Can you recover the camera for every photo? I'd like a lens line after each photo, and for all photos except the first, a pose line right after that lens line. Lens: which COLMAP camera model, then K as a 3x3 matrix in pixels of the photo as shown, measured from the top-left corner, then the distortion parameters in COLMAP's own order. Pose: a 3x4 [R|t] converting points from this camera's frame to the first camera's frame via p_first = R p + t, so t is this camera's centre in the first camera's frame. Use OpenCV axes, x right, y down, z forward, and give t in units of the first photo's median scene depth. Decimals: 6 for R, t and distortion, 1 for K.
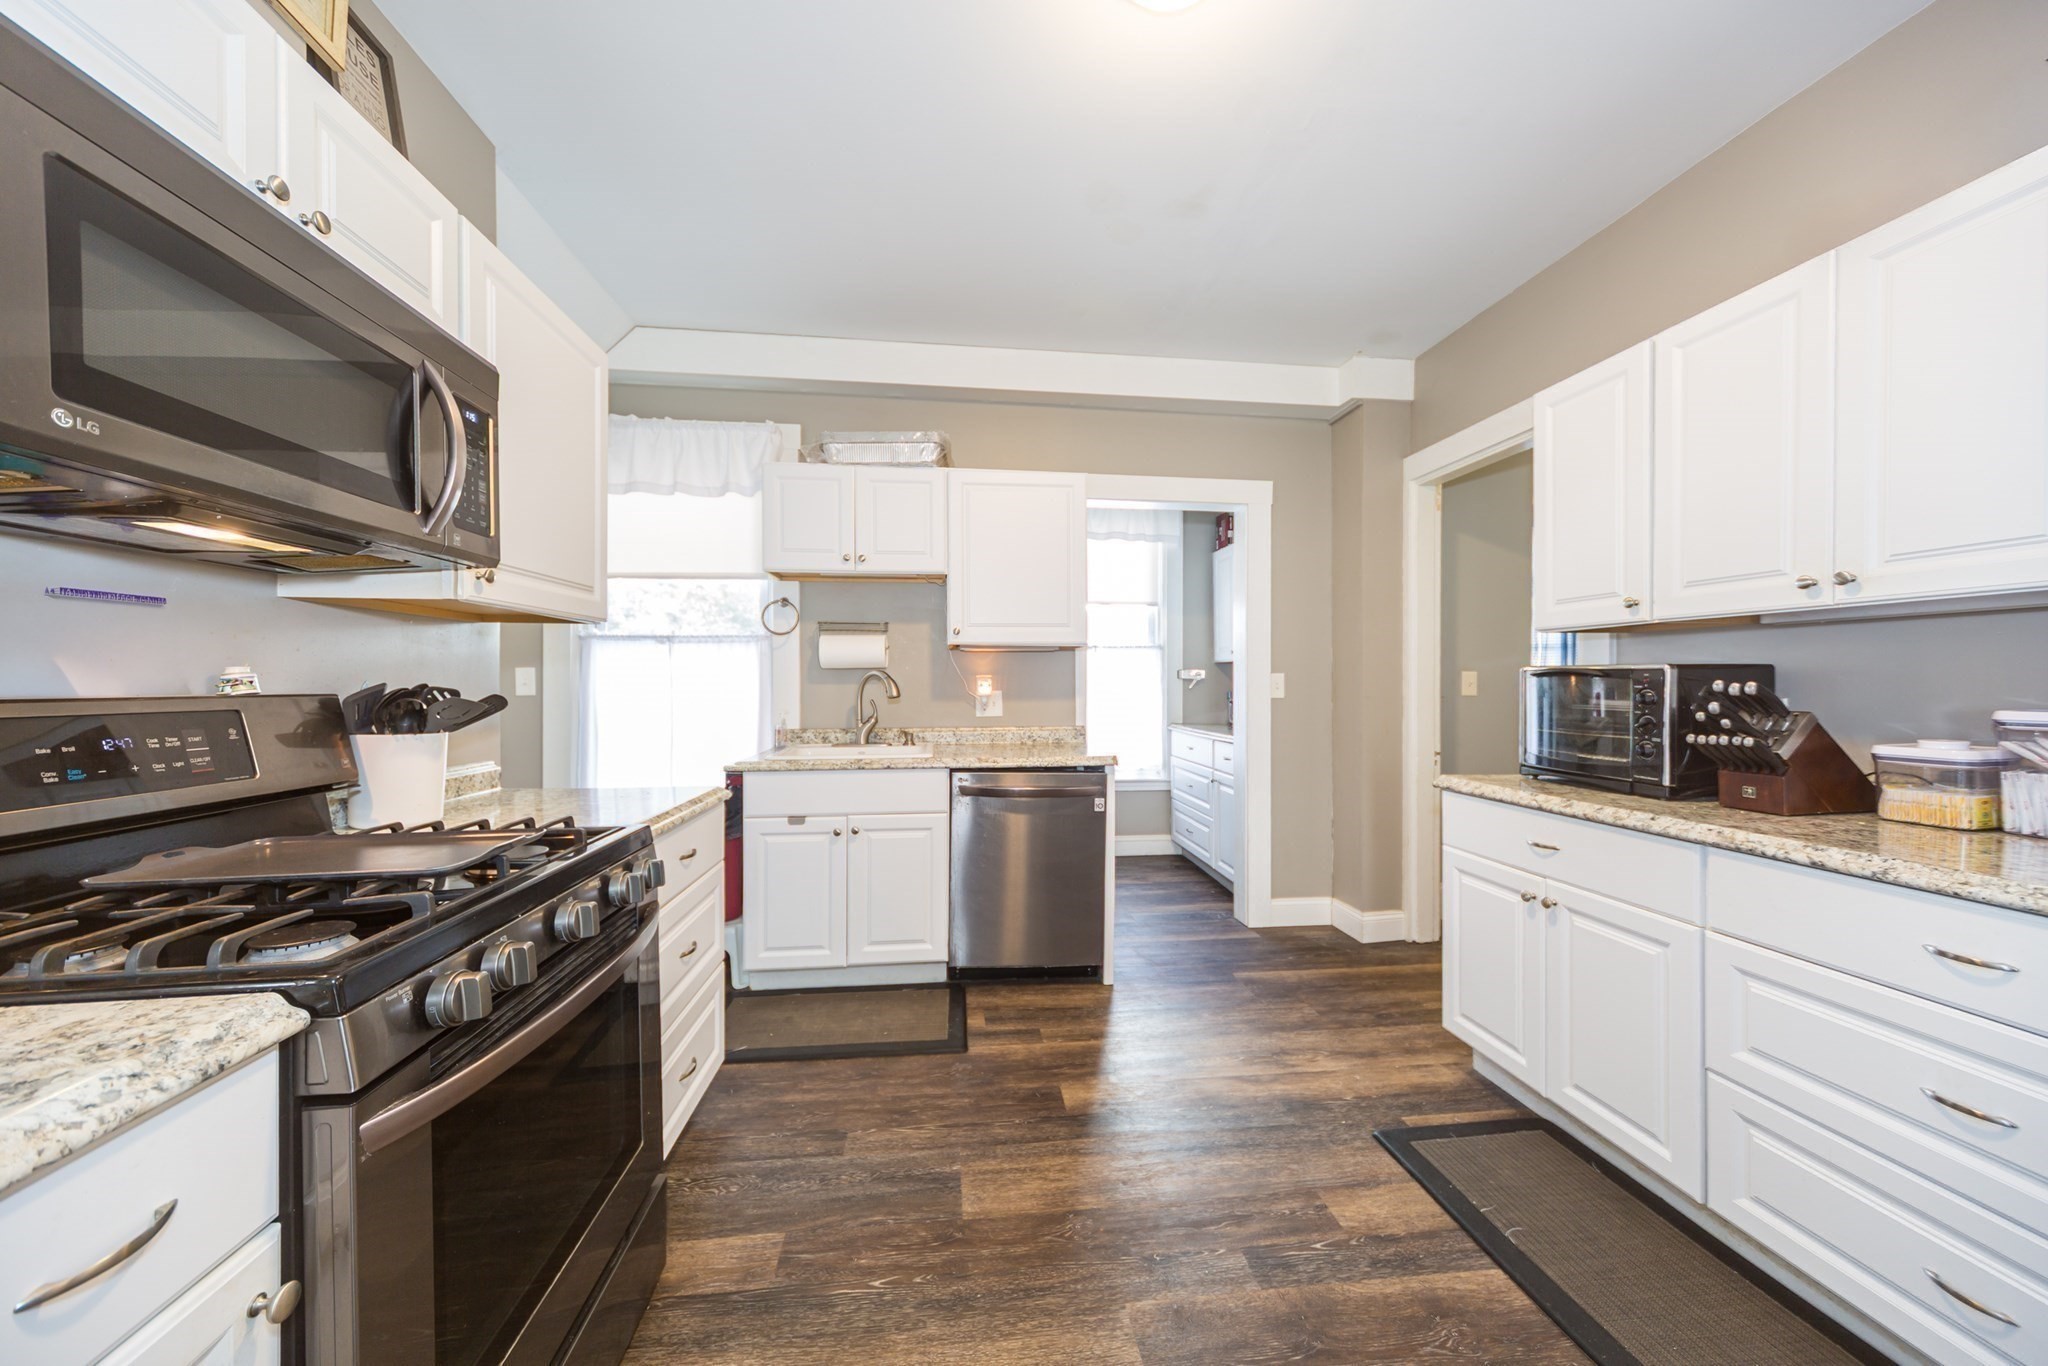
lens RADIAL K [[707.2, 0, 1013.0], [0, 707.2, 687.4], [0, 0, 1]] dist [0.011193, 0.000024]
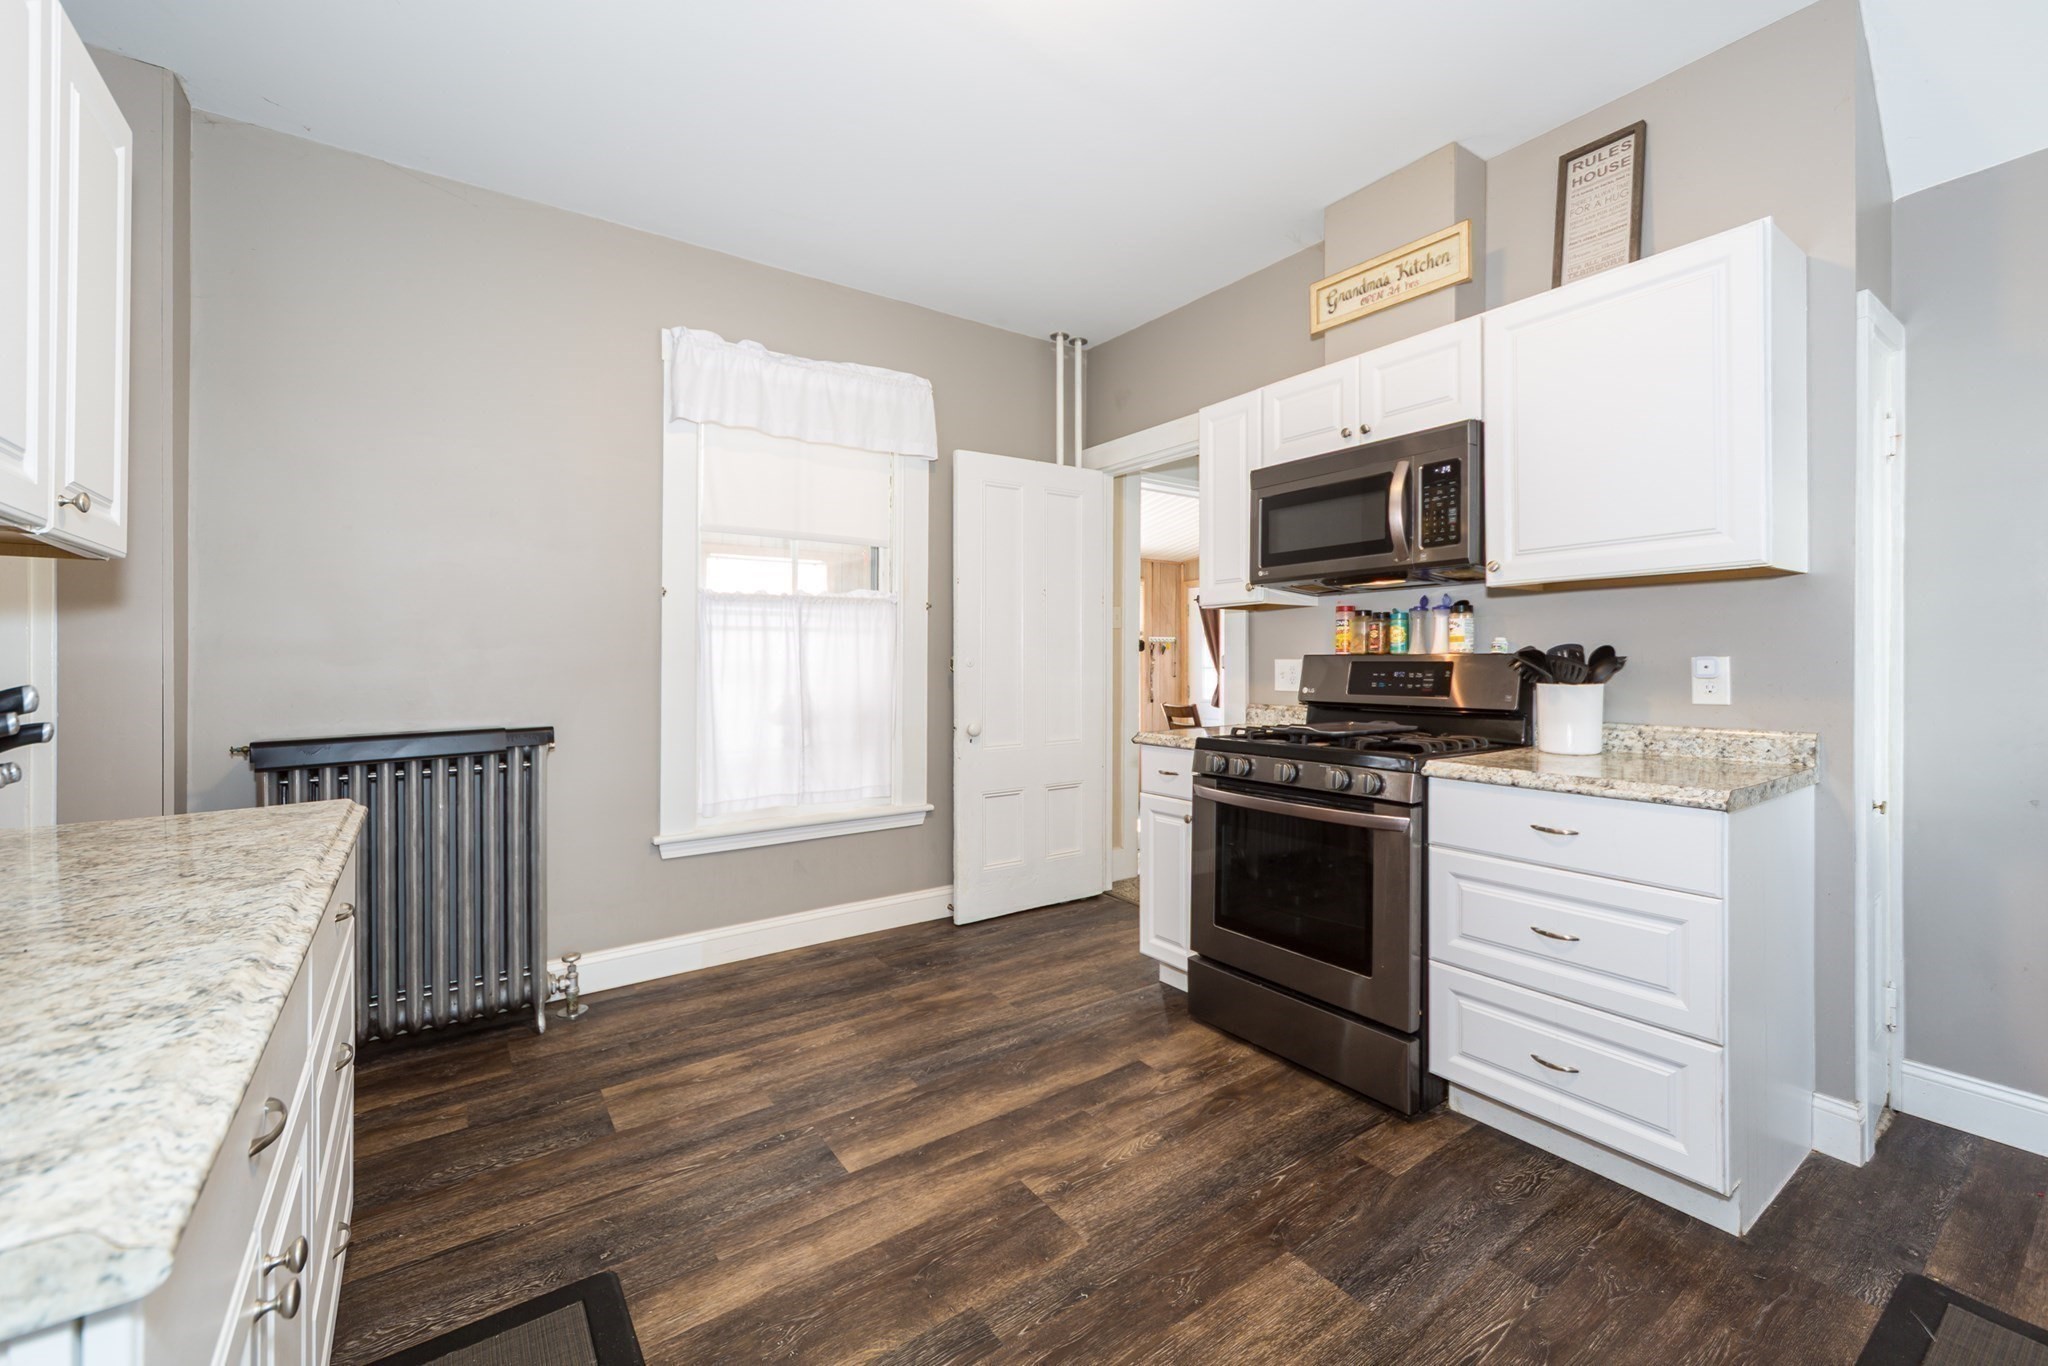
lens RADIAL K [[855.4, 0, 1046.4], [0, 855.4, 656.9], [0, 0, 1]] dist [0.000670, -0.000032]
pose [[-0.864855, 0.006449, -0.501980, 0.442559], [0.004400, 0.999976, 0.005267, 0.000809], [0.502002, 0.002346, -0.864863, 1.088062]]
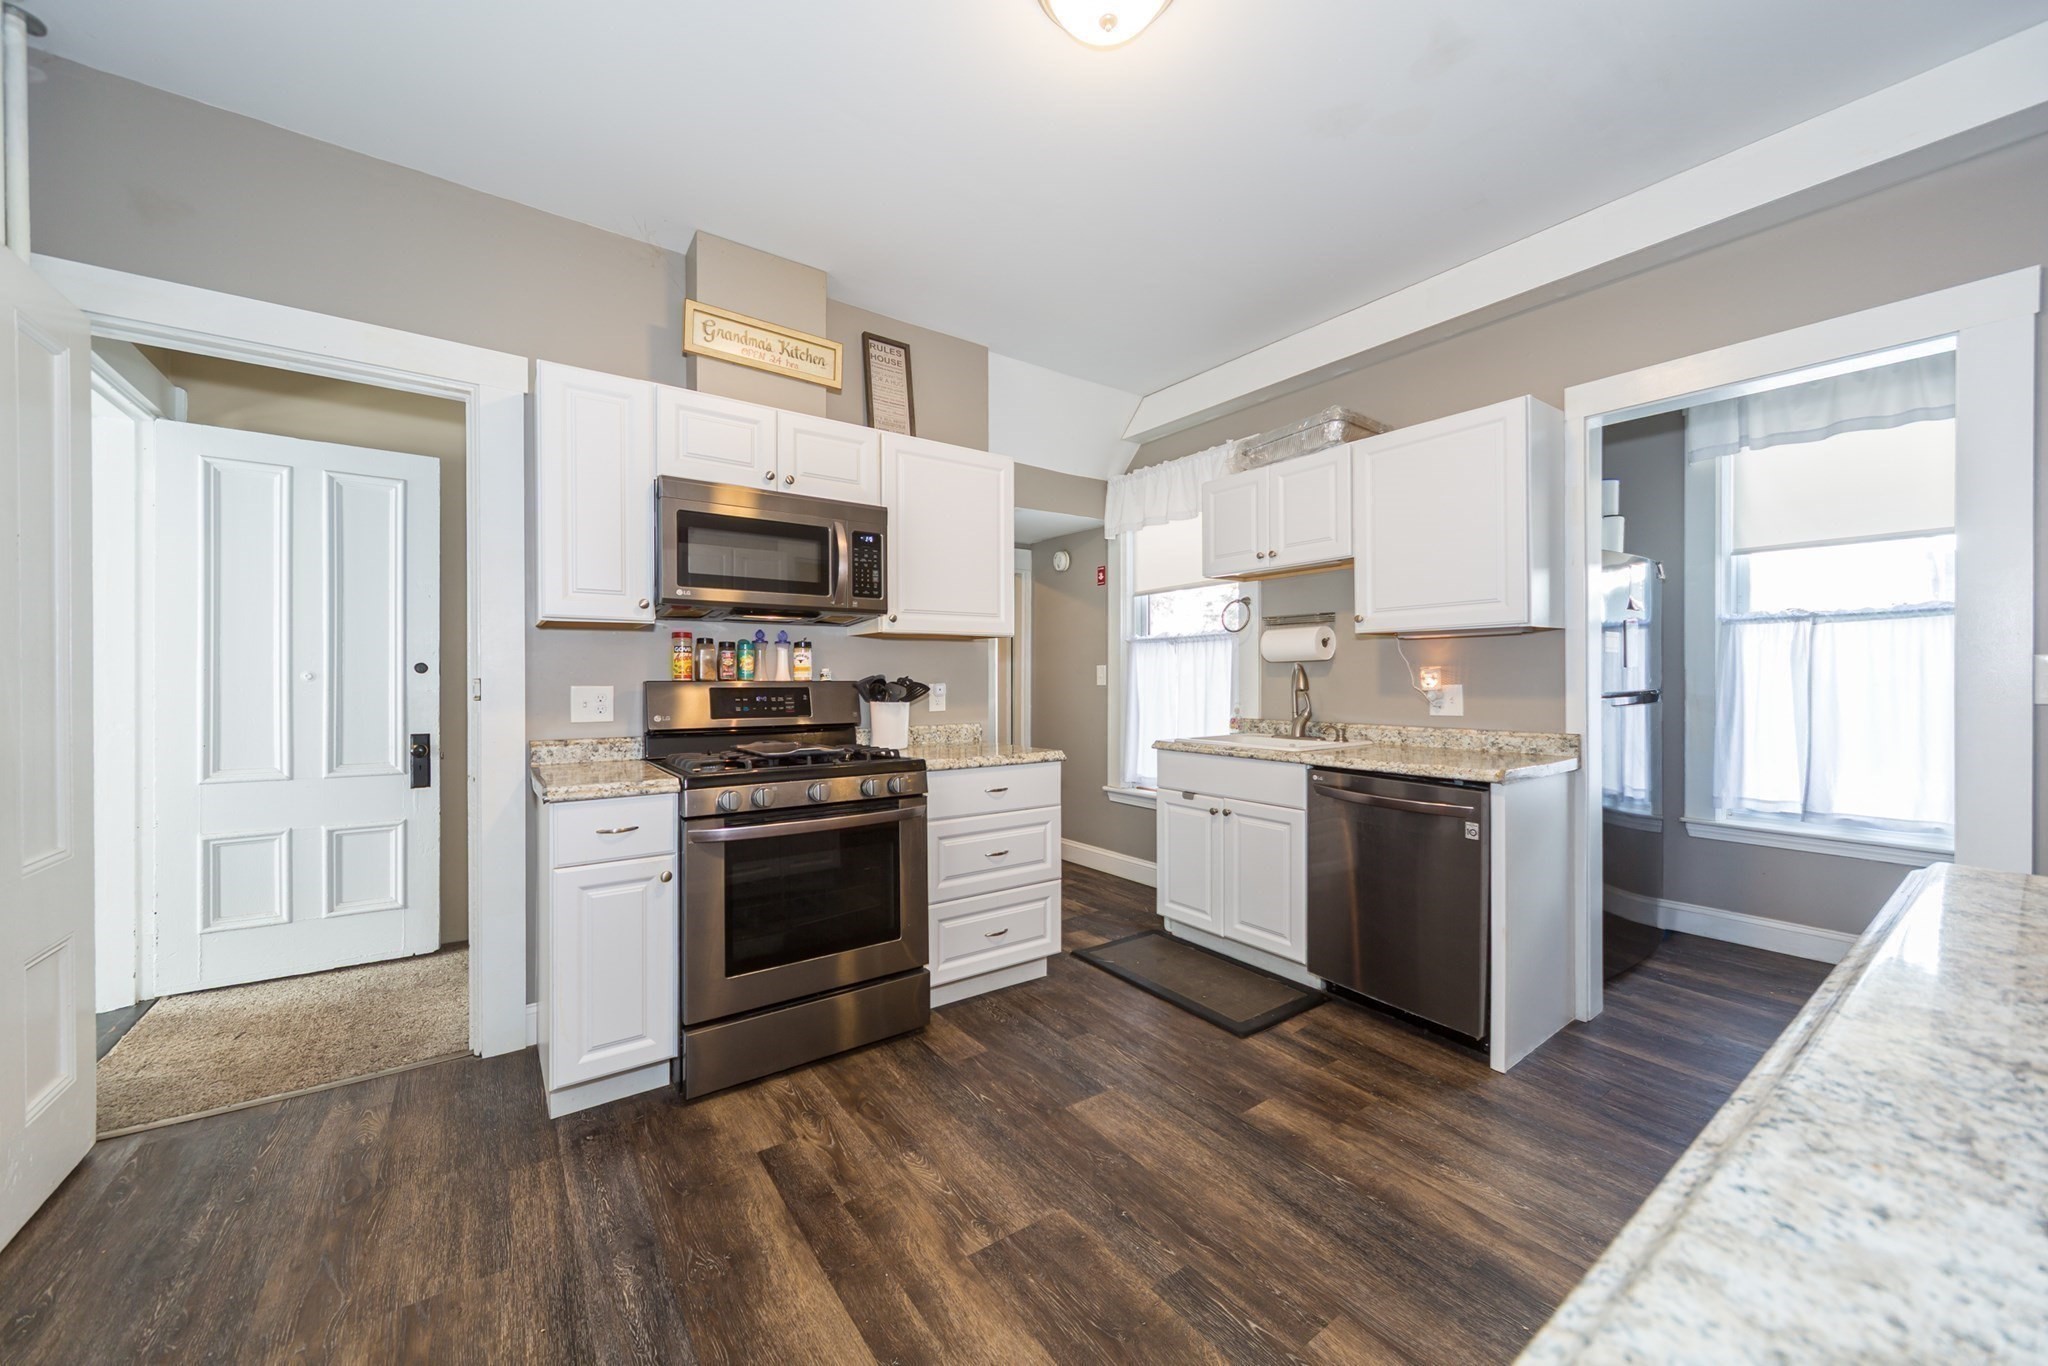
lens RADIAL K [[743.0, 0, 1041.2], [0, 743.0, 684.7], [0, 0, 1]] dist [0.001096, 0.000100]
pose [[0.510547, 0.007151, -0.859820, 0.624588], [-0.004680, 0.999974, 0.005537, 0.002800], [0.859837, 0.001197, 0.510567, 0.187599]]
